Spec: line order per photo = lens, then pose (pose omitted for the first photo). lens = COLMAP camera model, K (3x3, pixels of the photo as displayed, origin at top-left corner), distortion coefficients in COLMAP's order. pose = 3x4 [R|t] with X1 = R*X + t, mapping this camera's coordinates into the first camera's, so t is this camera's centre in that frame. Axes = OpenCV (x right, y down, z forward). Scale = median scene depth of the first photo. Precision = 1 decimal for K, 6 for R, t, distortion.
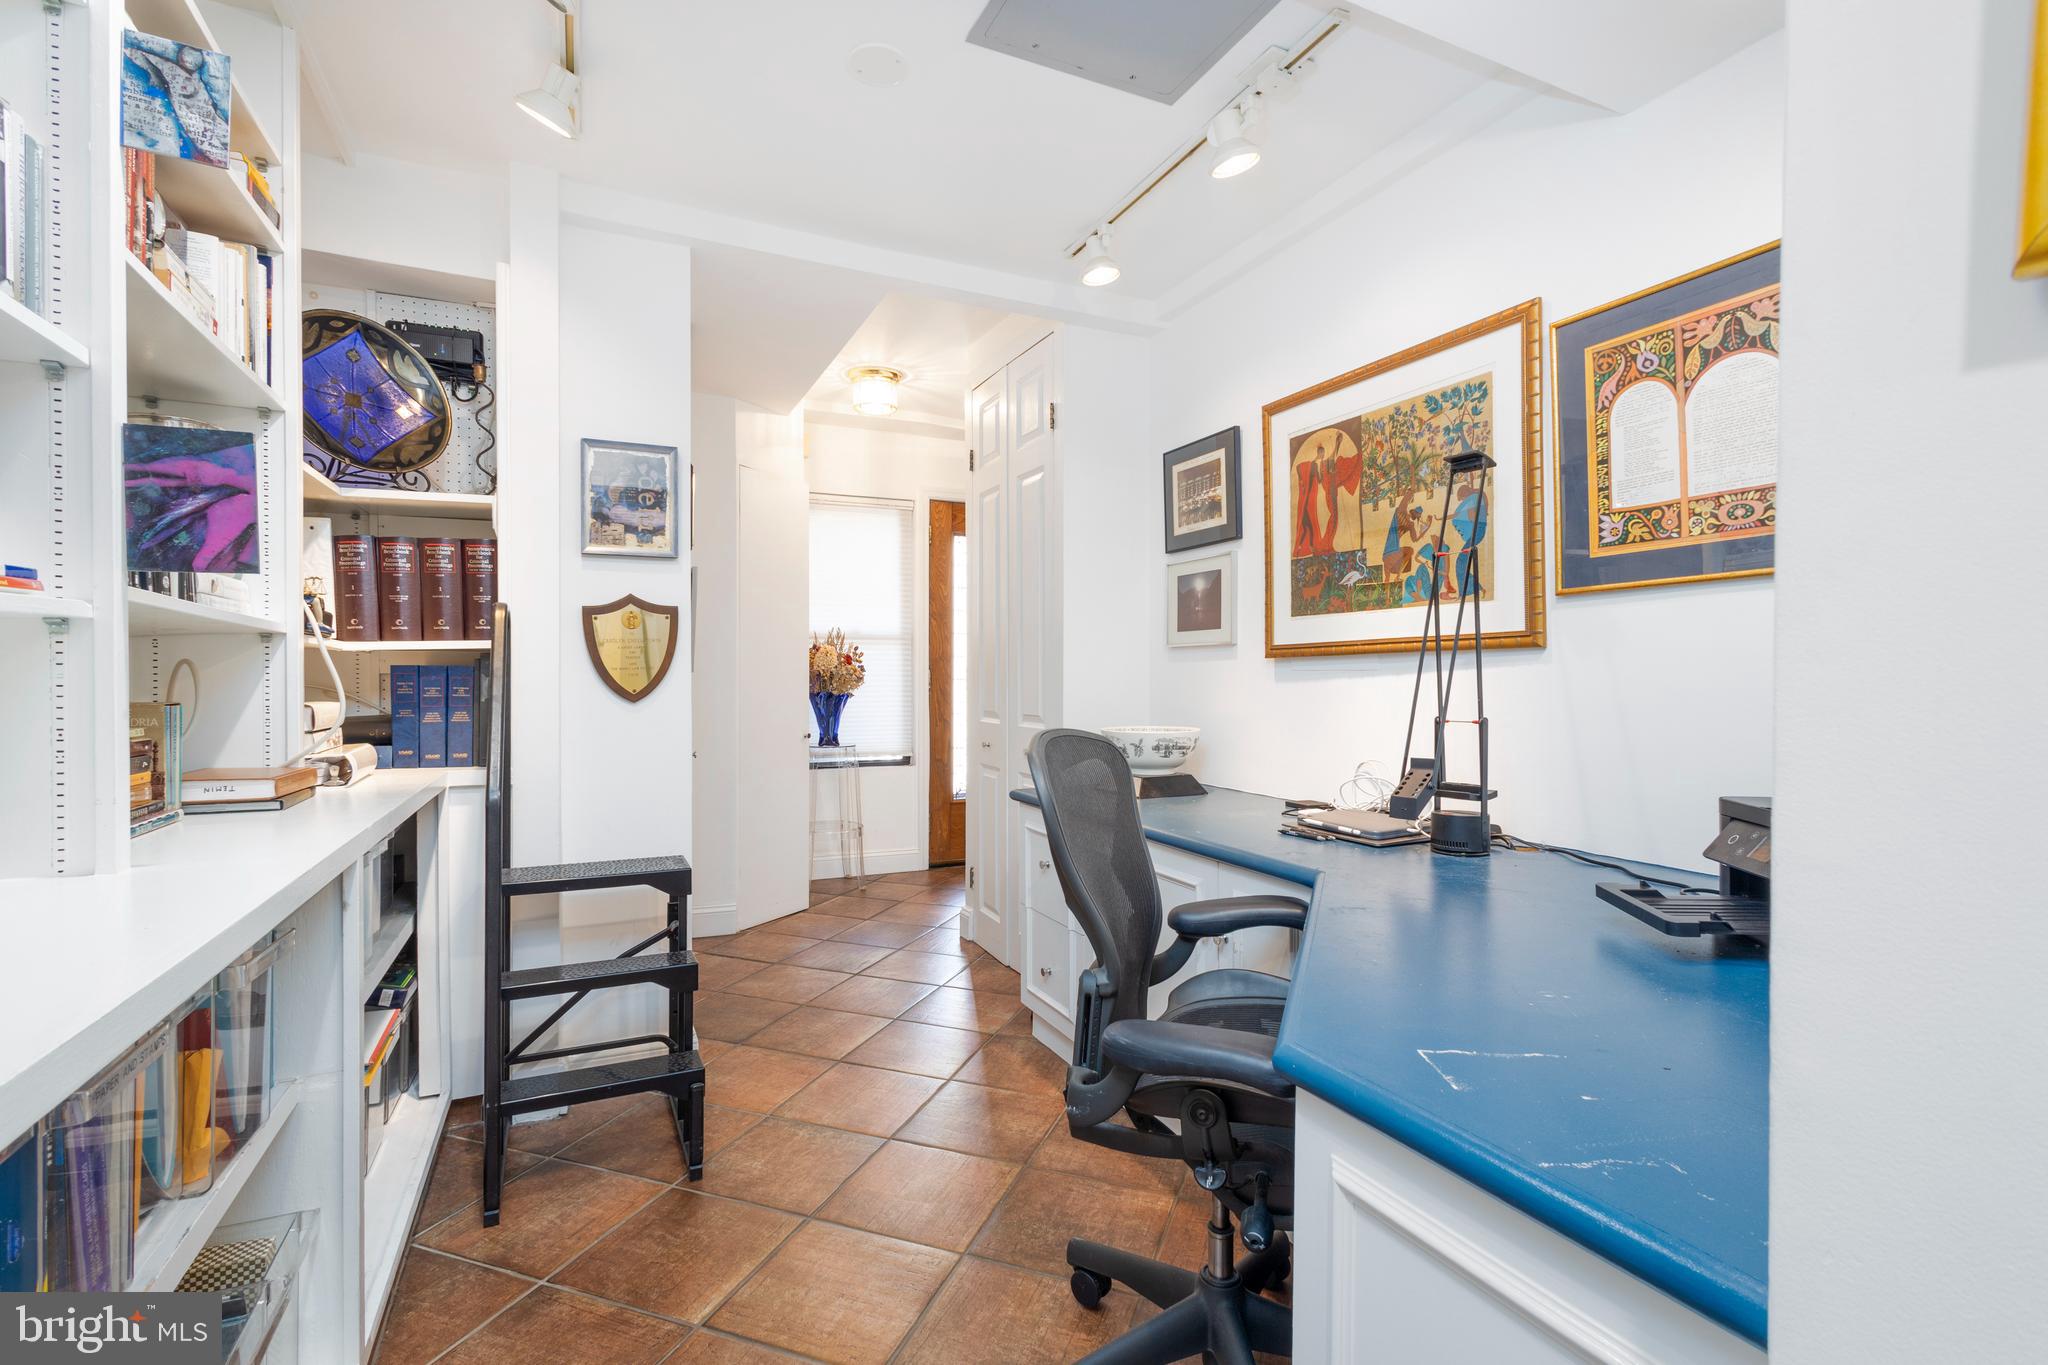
lens RADIAL K [[943.2, 0, 1031.6], [0, 943.2, 677.3], [0, 0, 1]] dist [0.011308, -0.000163]
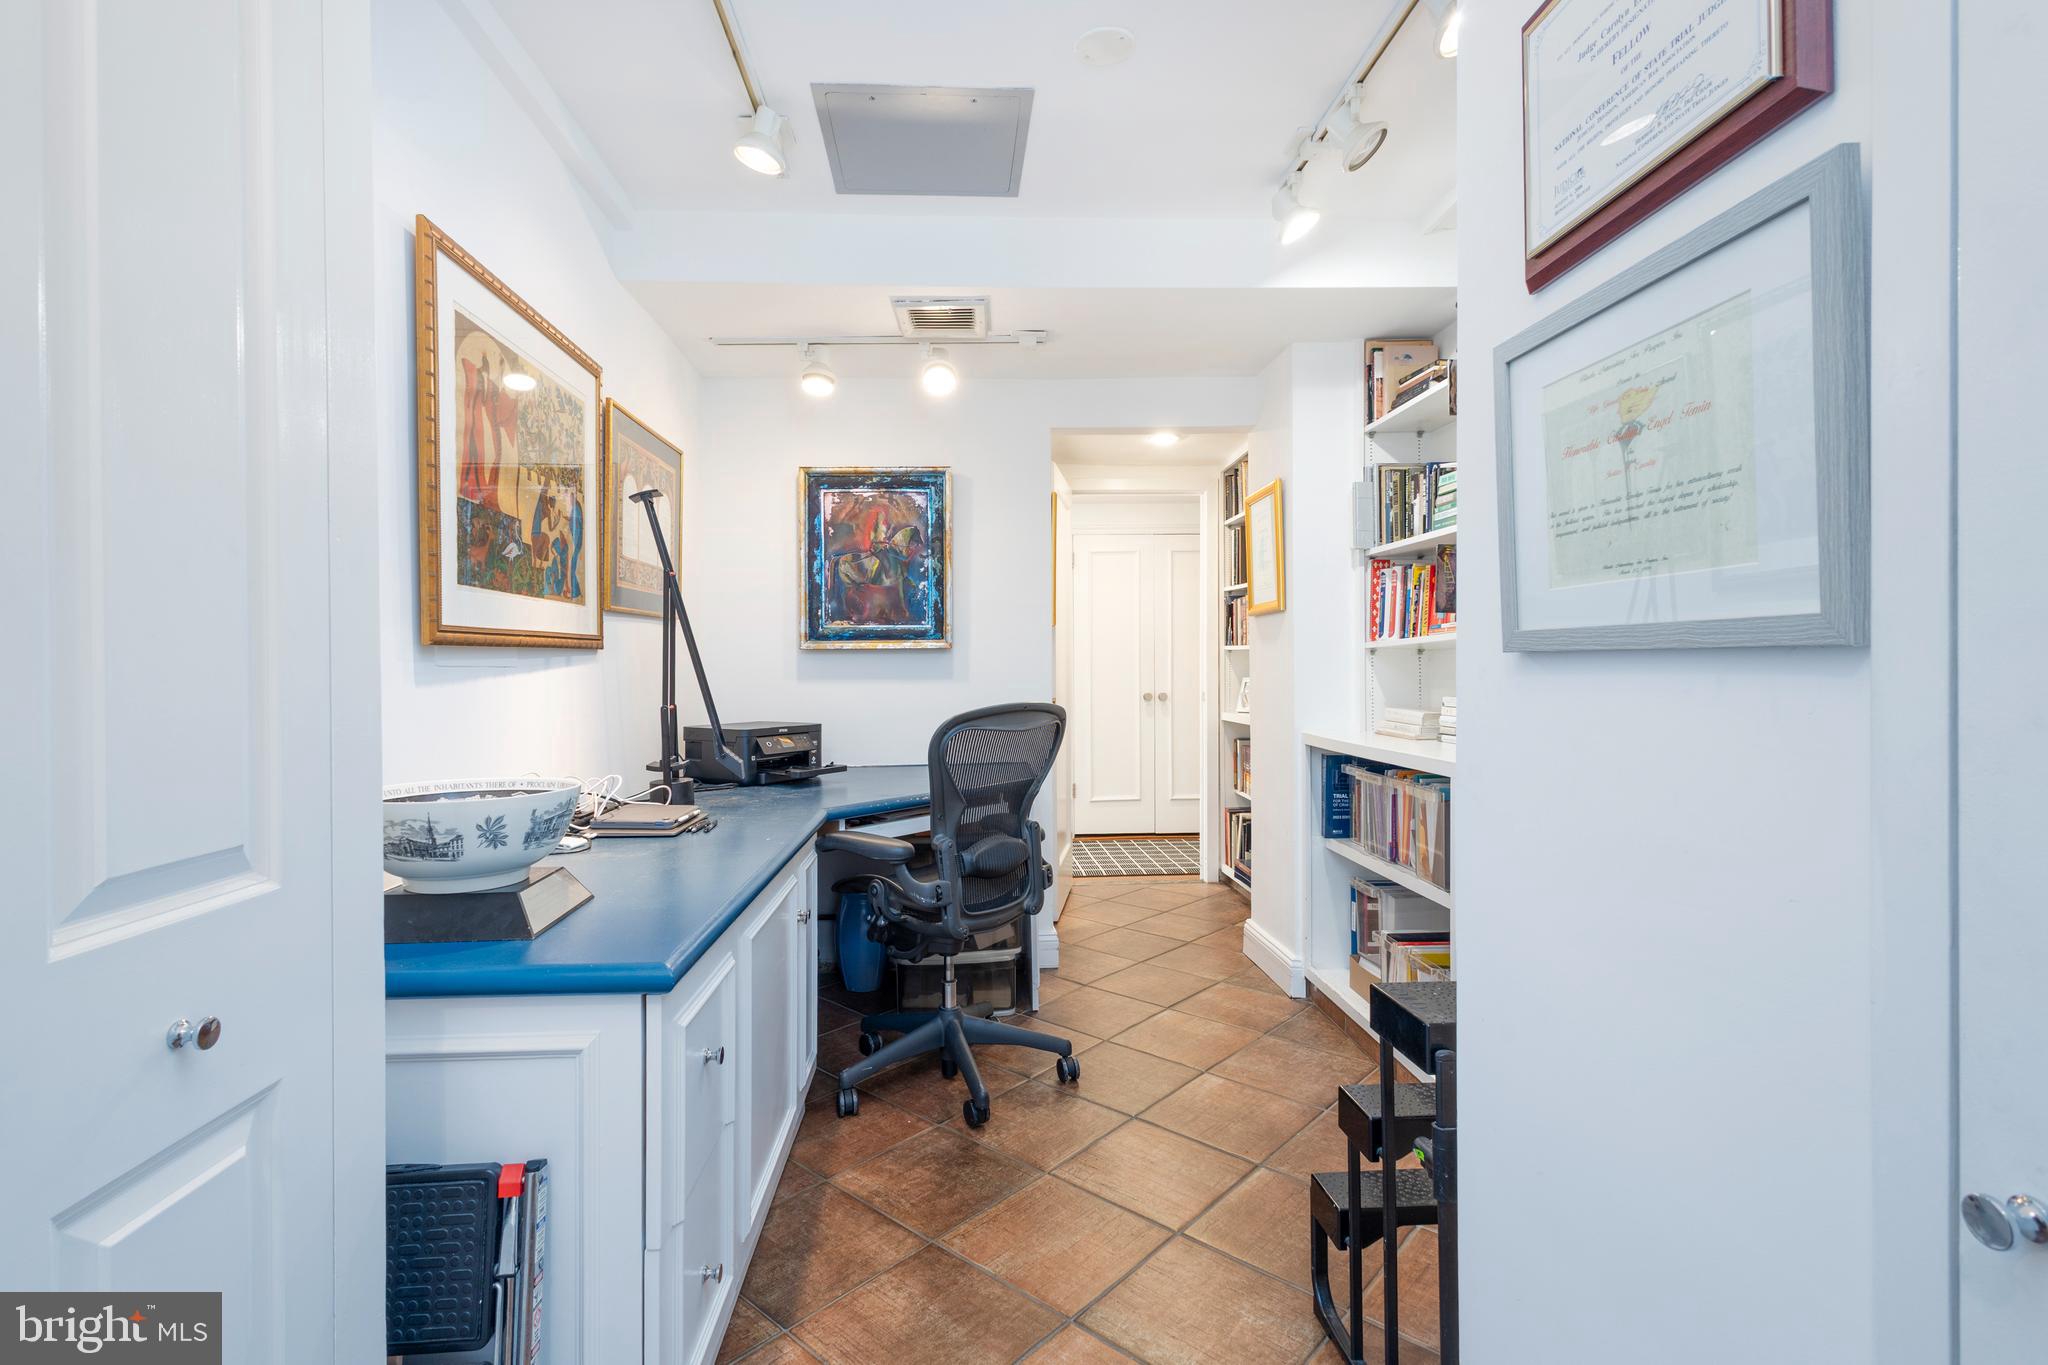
lens RADIAL K [[943.2, 0, 1024.9], [0, 943.2, 668.7], [0, 0, 1]] dist [0.011308, -0.000163]
pose [[-0.930407, -0.002782, 0.366519, -0.382320], [-0.003146, 0.999995, -0.000395, -0.007245], [-0.366516, -0.001521, -0.930411, 1.703001]]
